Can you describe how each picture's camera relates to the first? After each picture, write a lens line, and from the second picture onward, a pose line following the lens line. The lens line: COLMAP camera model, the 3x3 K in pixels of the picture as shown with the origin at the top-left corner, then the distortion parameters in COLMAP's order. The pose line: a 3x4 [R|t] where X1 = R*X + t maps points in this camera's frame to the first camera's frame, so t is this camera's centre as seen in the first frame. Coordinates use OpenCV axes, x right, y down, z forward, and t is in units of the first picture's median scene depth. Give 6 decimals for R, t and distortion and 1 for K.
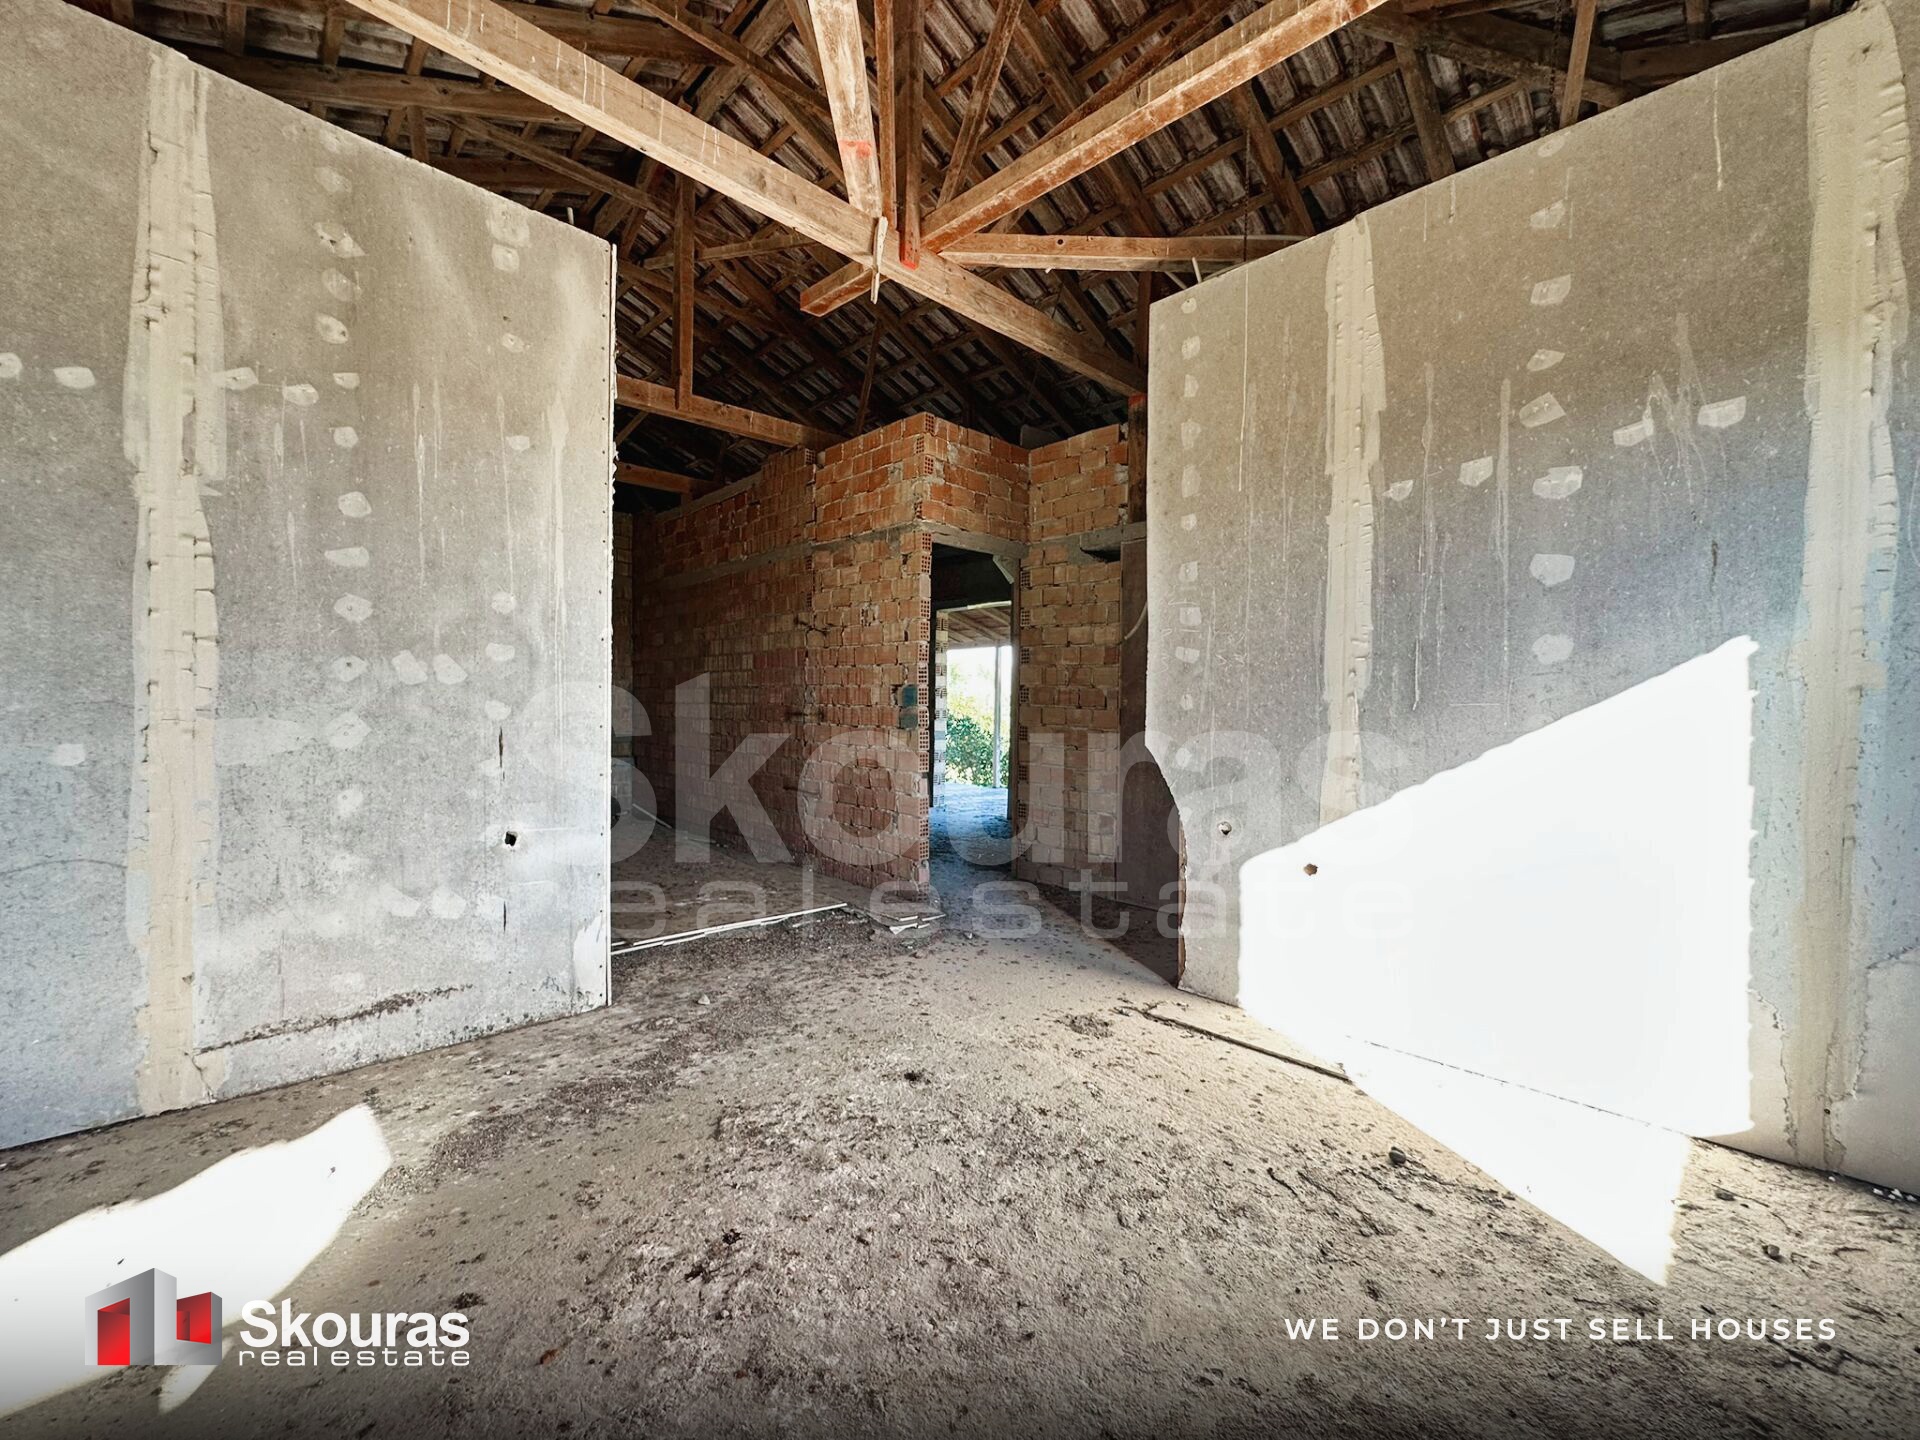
lens RADIAL K [[765.2, 0, 955.0], [0, 765.2, 719.9], [0, 0, 1]] dist [-0.004389, 0.000874]
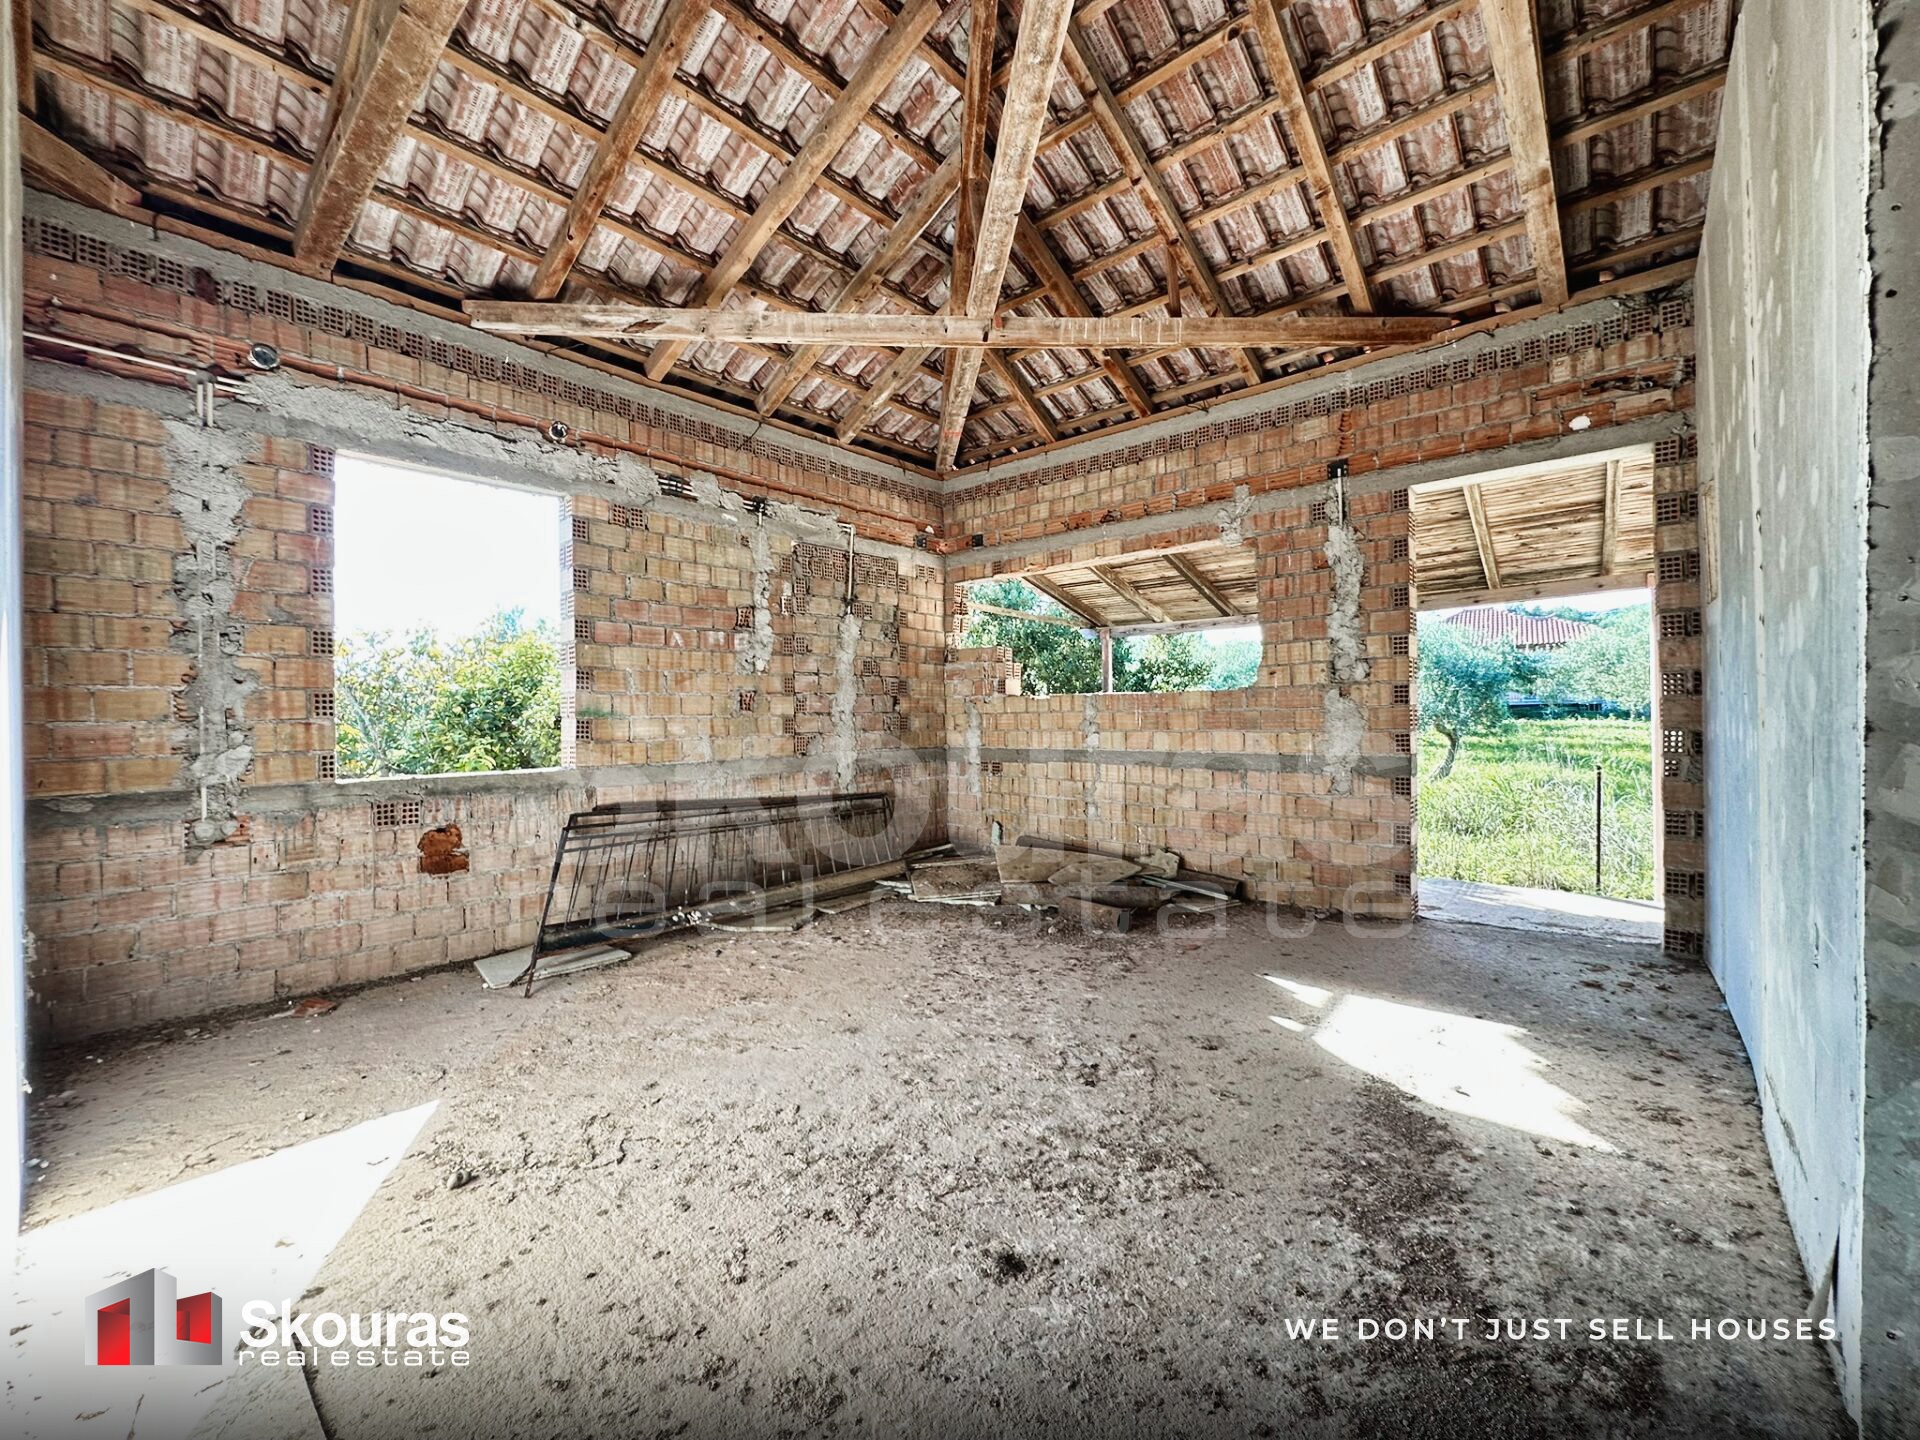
lens RADIAL K [[765.2, 0, 954.3], [0, 765.2, 720.0], [0, 0, 1]] dist [-0.004389, 0.000874]
pose [[-0.996493, 0.002768, -0.083631, 0.036176], [0.001520, 0.999887, 0.014976, -0.001575], [0.083663, 0.014796, -0.996384, 1.279285]]
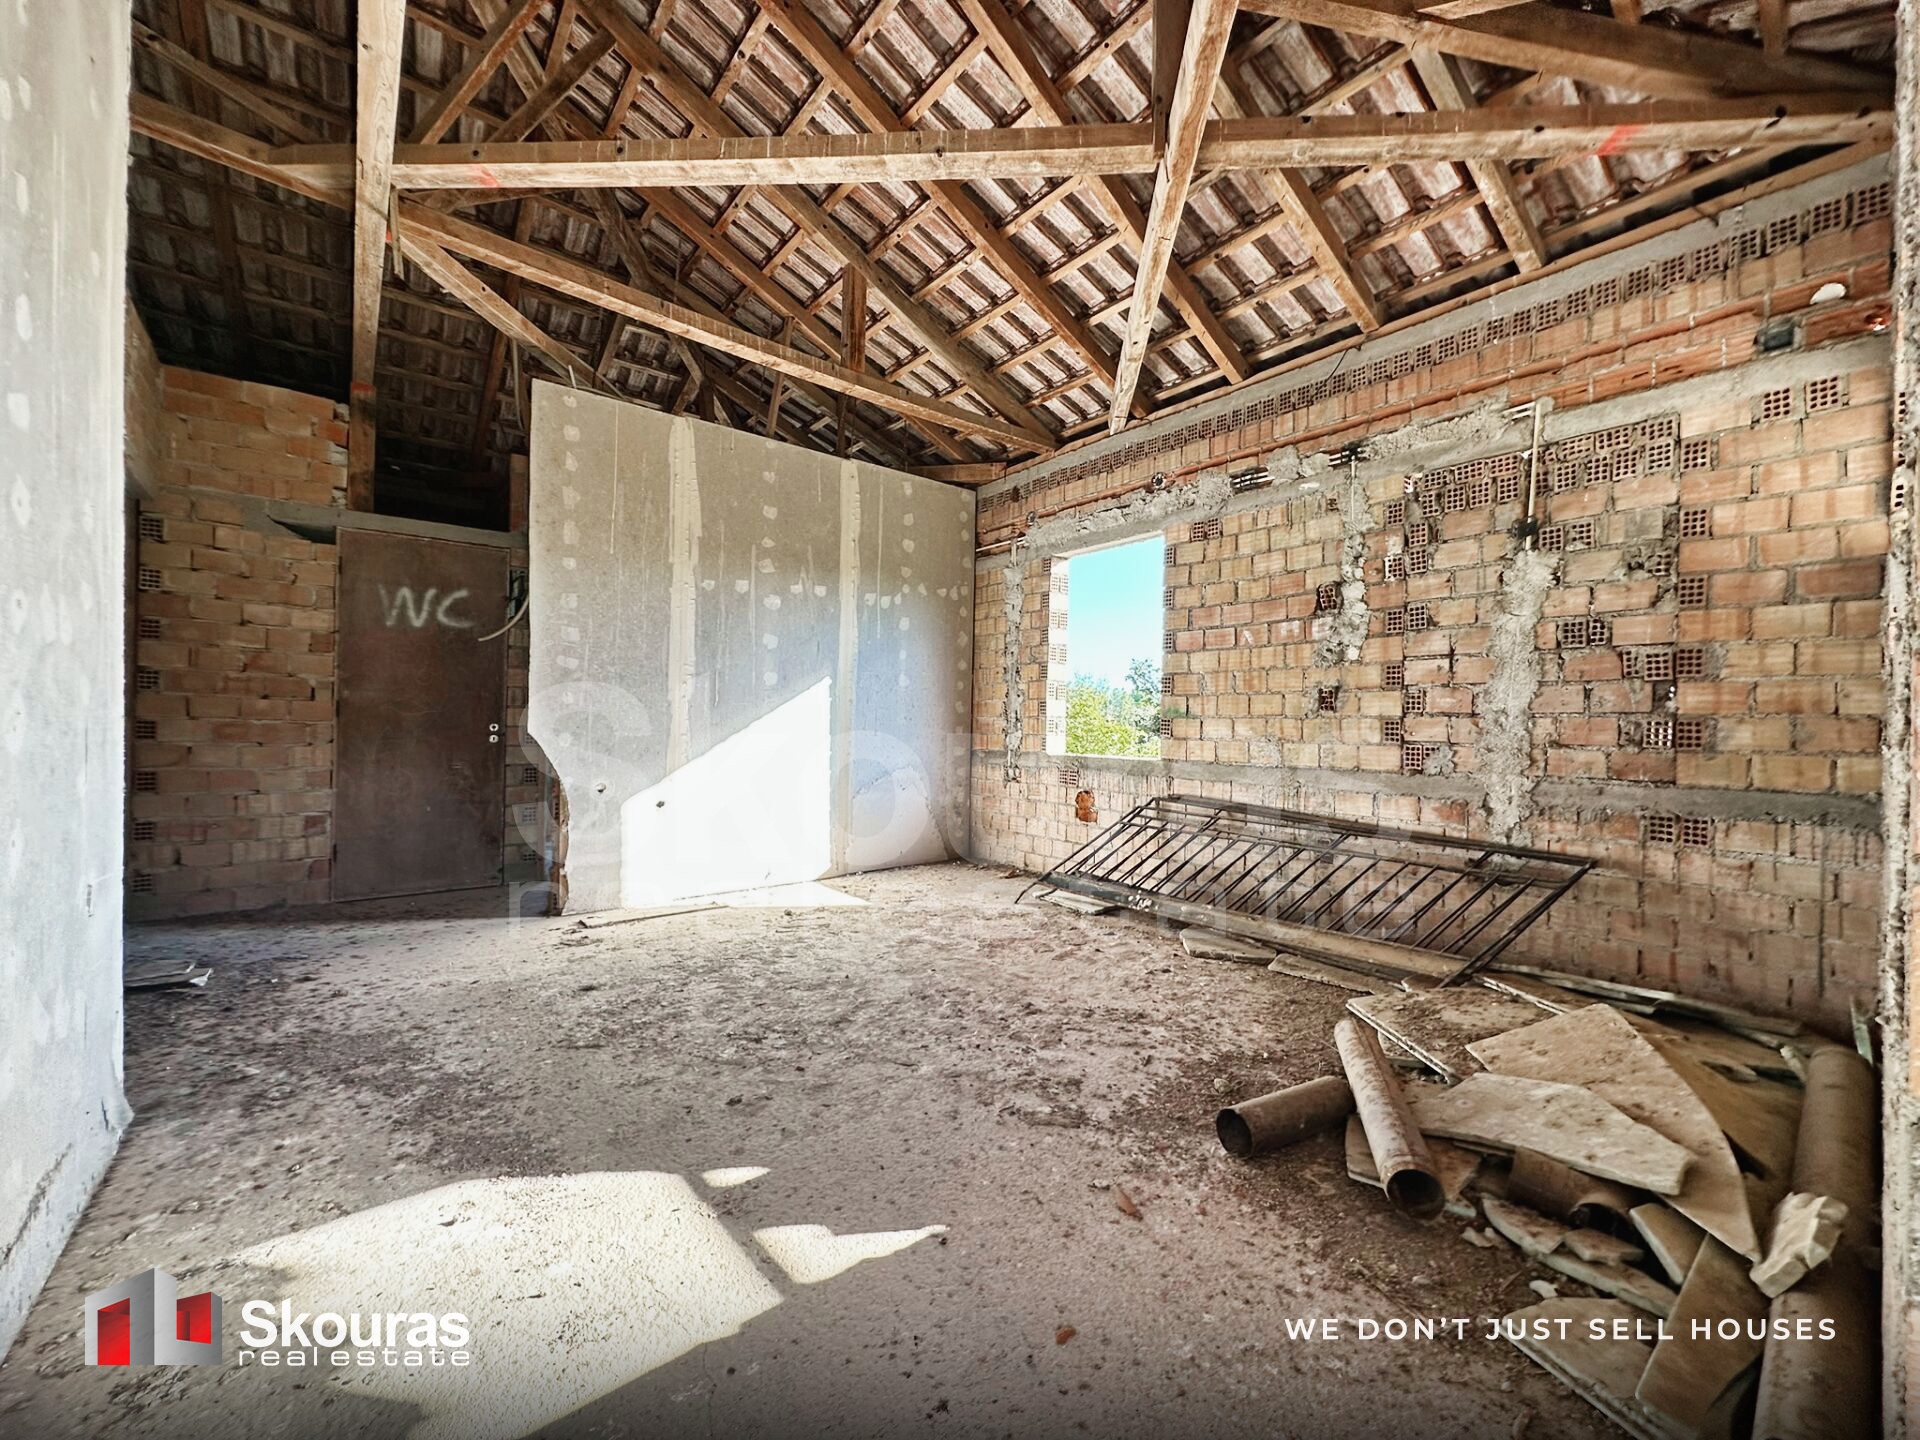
lens RADIAL K [[765.2, 0, 960.0], [0, 765.2, 718.8], [0, 0, 1]] dist [-0.004389, 0.000874]
pose [[0.088718, -0.005086, 0.996044, -0.994968], [0.002291, 0.999985, 0.004902, 0.008277], [-0.996054, 0.001847, 0.088729, 0.209096]]
